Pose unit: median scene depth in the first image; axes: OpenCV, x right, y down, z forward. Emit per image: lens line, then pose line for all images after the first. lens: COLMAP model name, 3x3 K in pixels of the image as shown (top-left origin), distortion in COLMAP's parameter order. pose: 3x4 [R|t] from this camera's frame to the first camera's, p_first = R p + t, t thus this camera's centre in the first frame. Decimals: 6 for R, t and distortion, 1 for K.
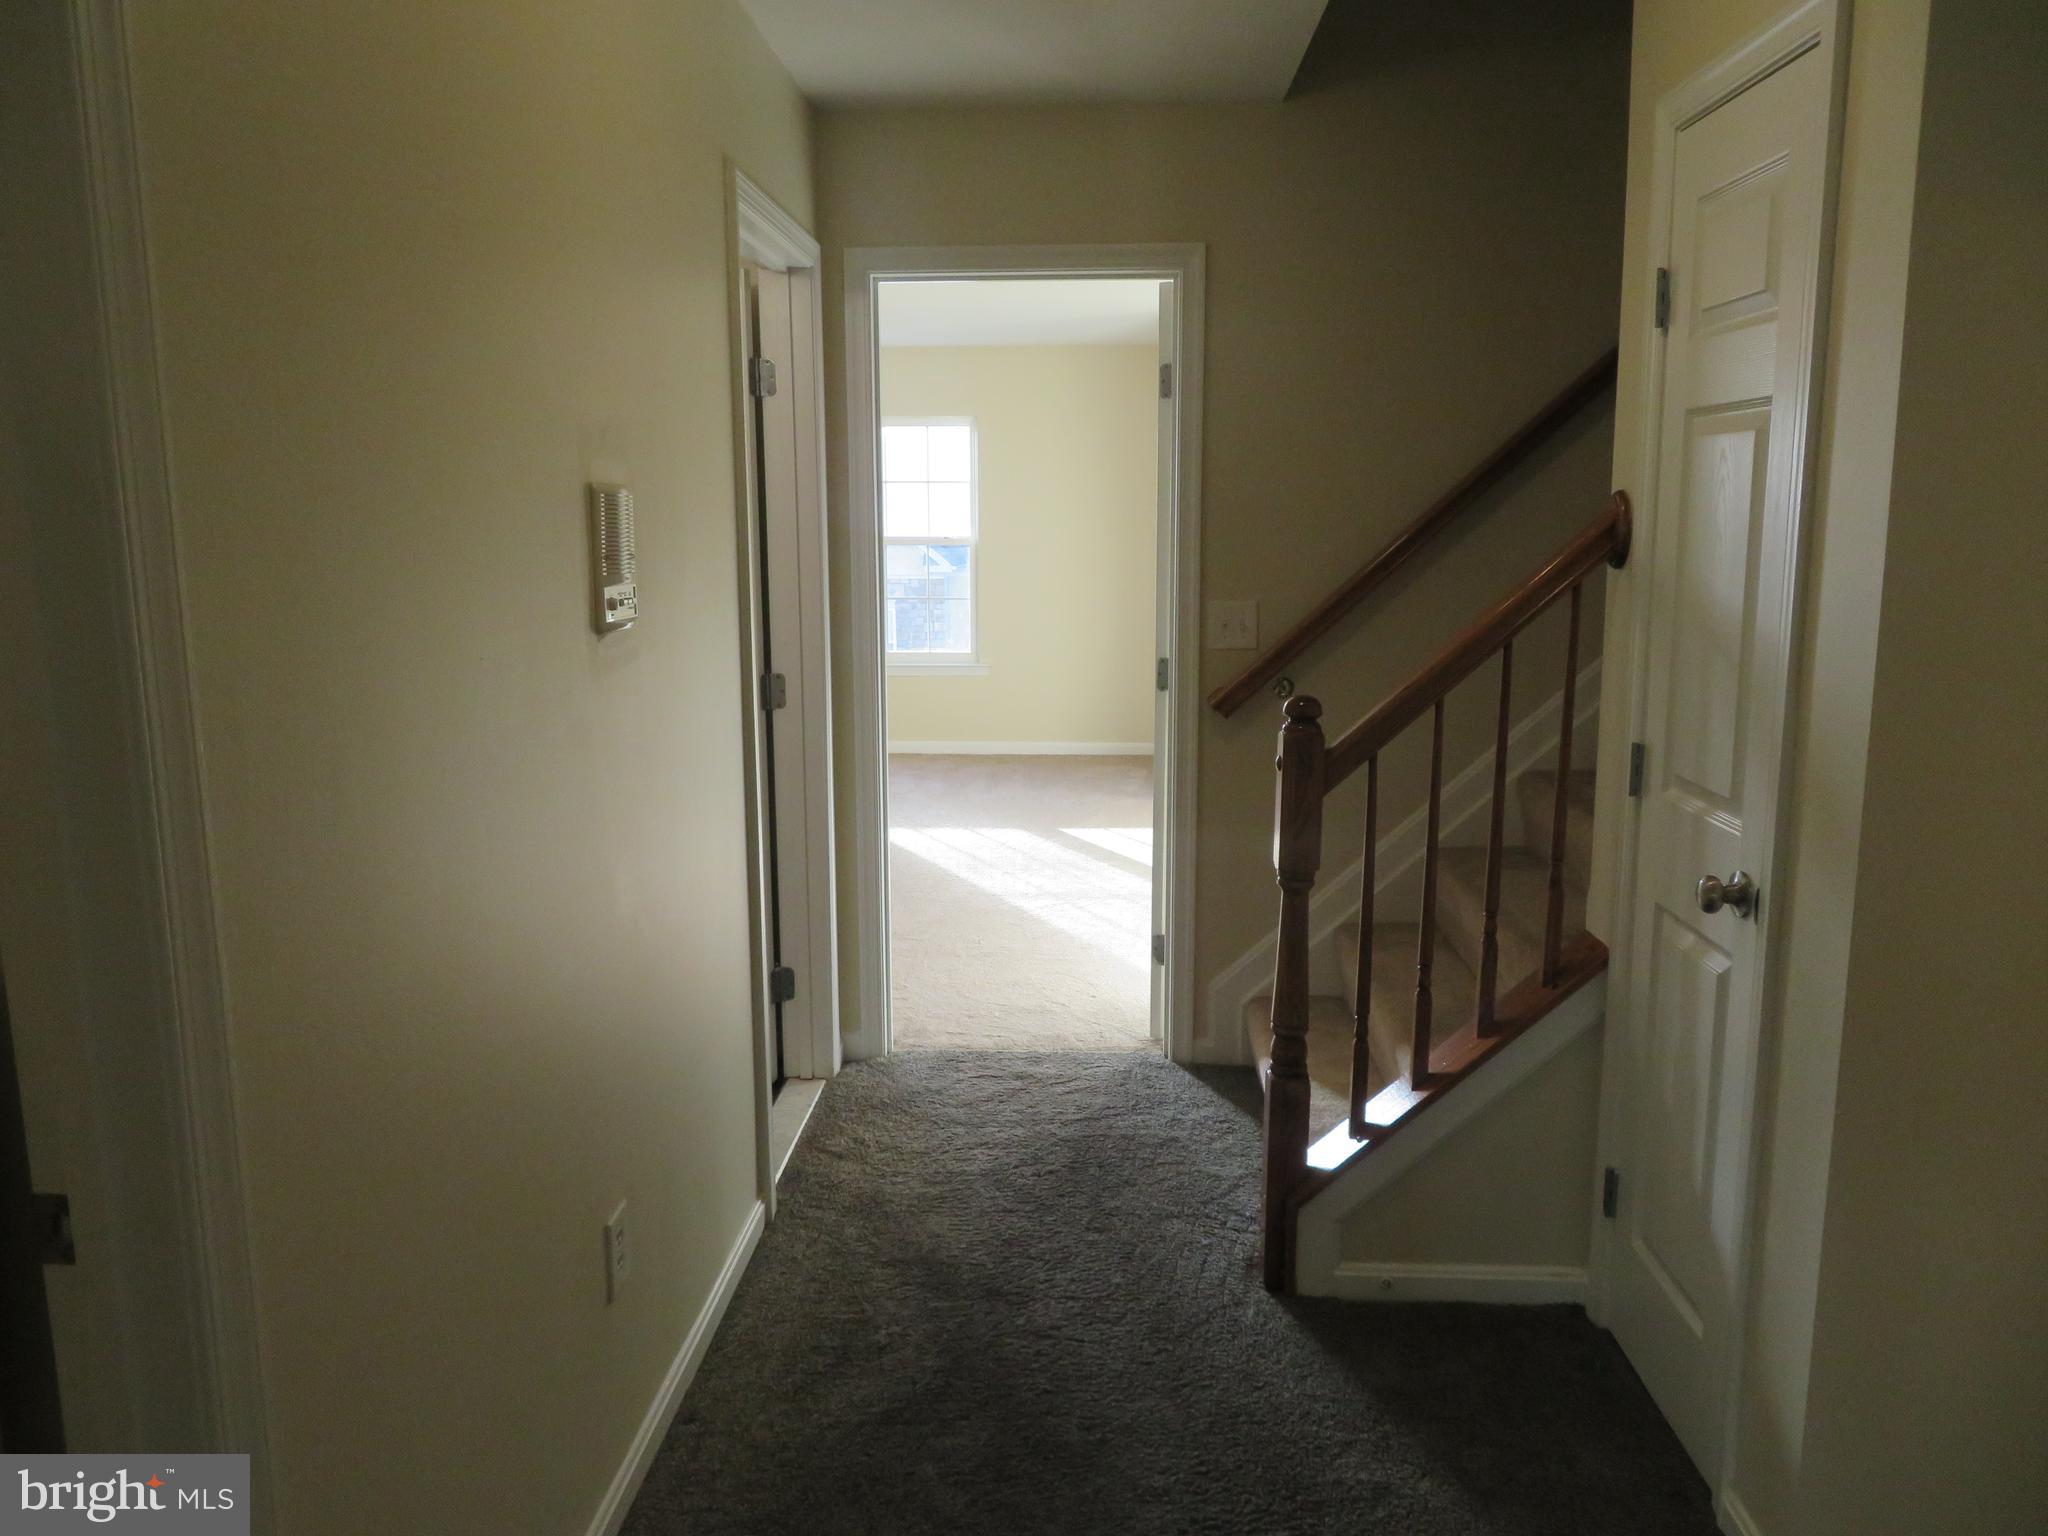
lens RADIAL K [[1464.6, 0, 1025.6], [0, 1464.6, 764.2], [0, 0, 1]] dist [-0.011220, 0.003957]
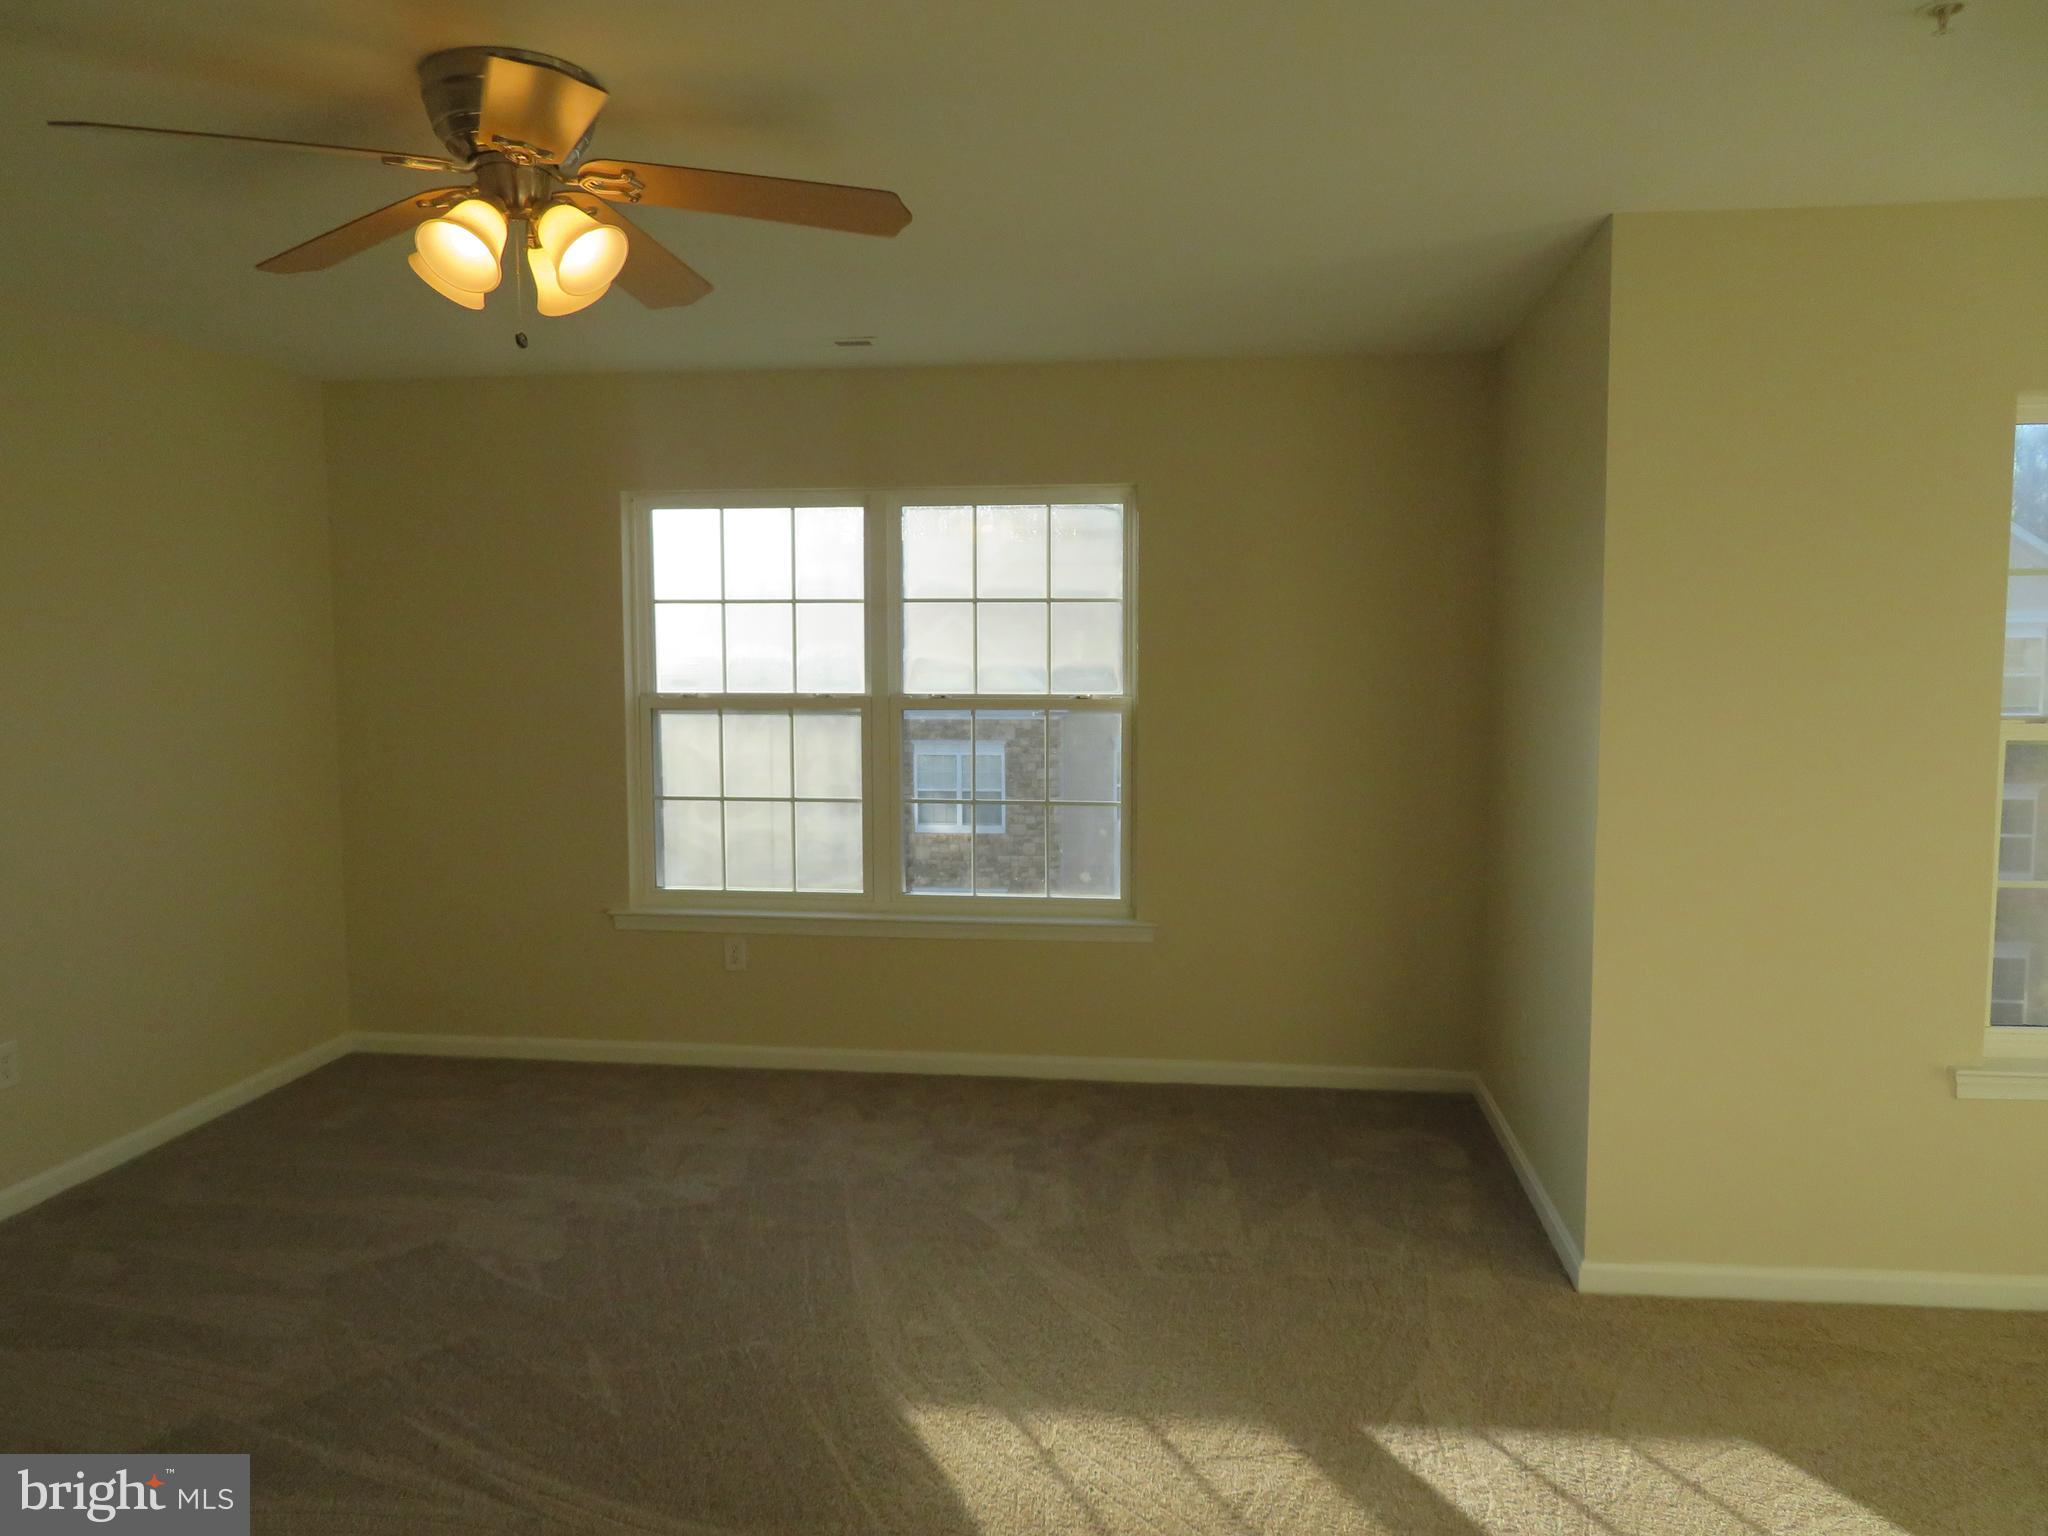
lens RADIAL K [[1533.1, 0, 1022.3], [0, 1533.1, 765.4], [0, 0, 1]] dist [0.013474, 0.009758]
pose [[0.996375, 0.005707, -0.084873, -0.029234], [-0.013705, 0.995482, -0.093951, -0.081654], [0.083953, 0.094774, 0.991953, 0.462975]]
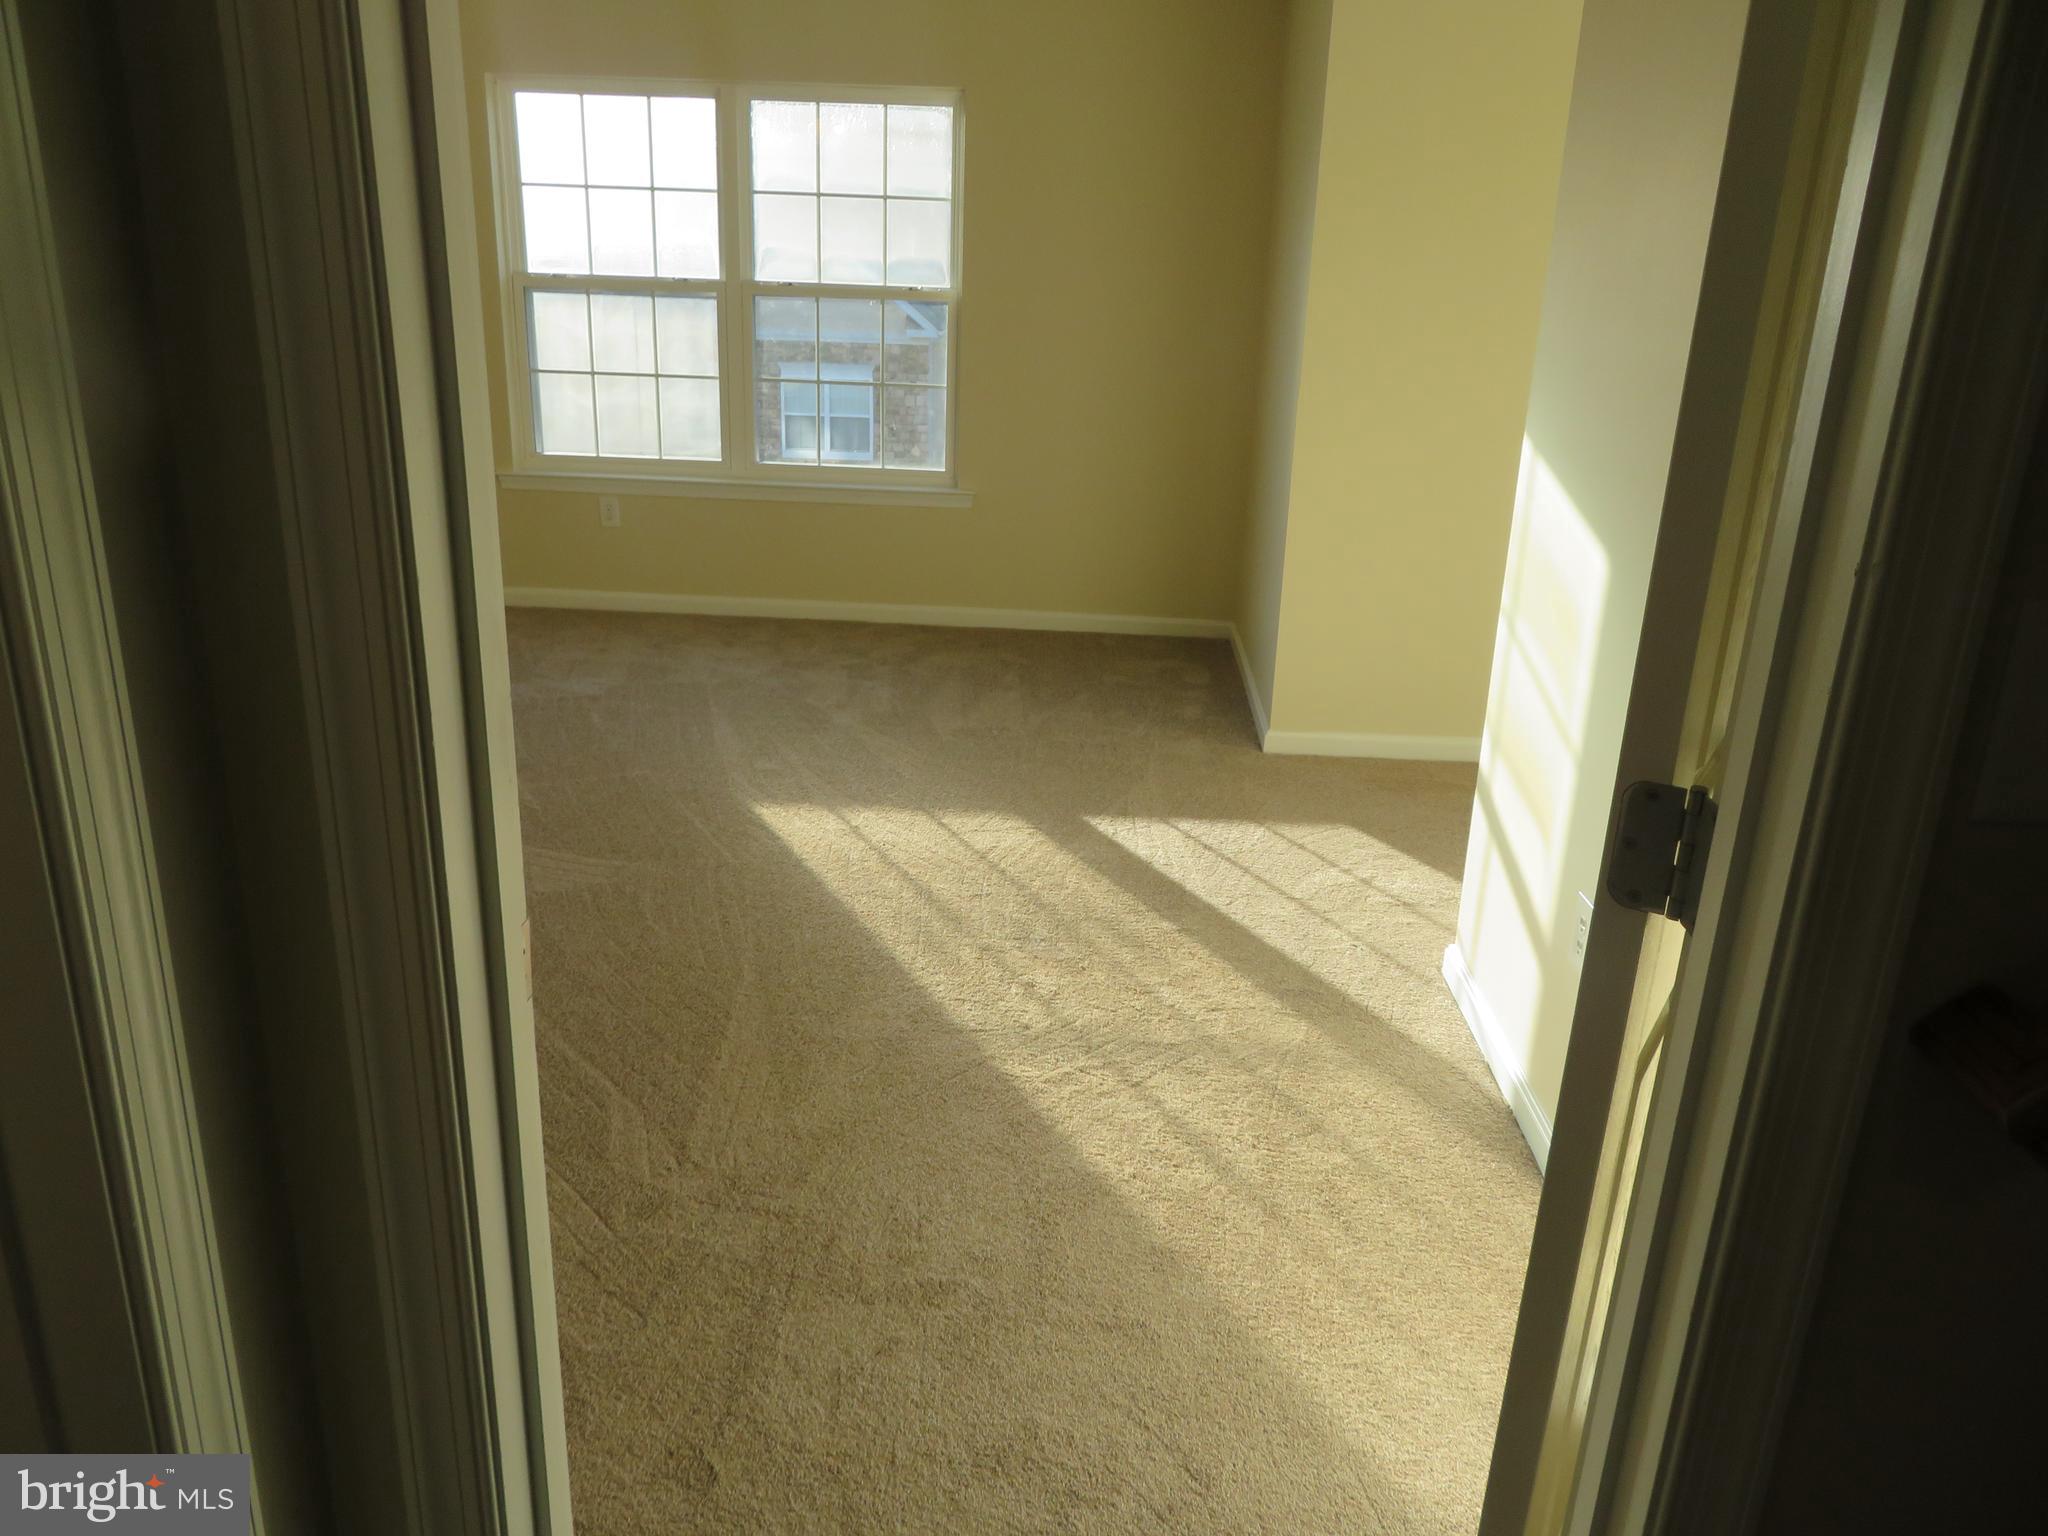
lens RADIAL K [[1464.6, 0, 1024.9], [0, 1464.6, 766.0], [0, 0, 1]] dist [-0.011220, 0.003957]
pose [[0.999346, 0.033558, 0.013498, -0.006610], [-0.035230, 0.987615, 0.152893, -0.053318], [-0.008200, -0.153269, 0.988151, 0.372433]]
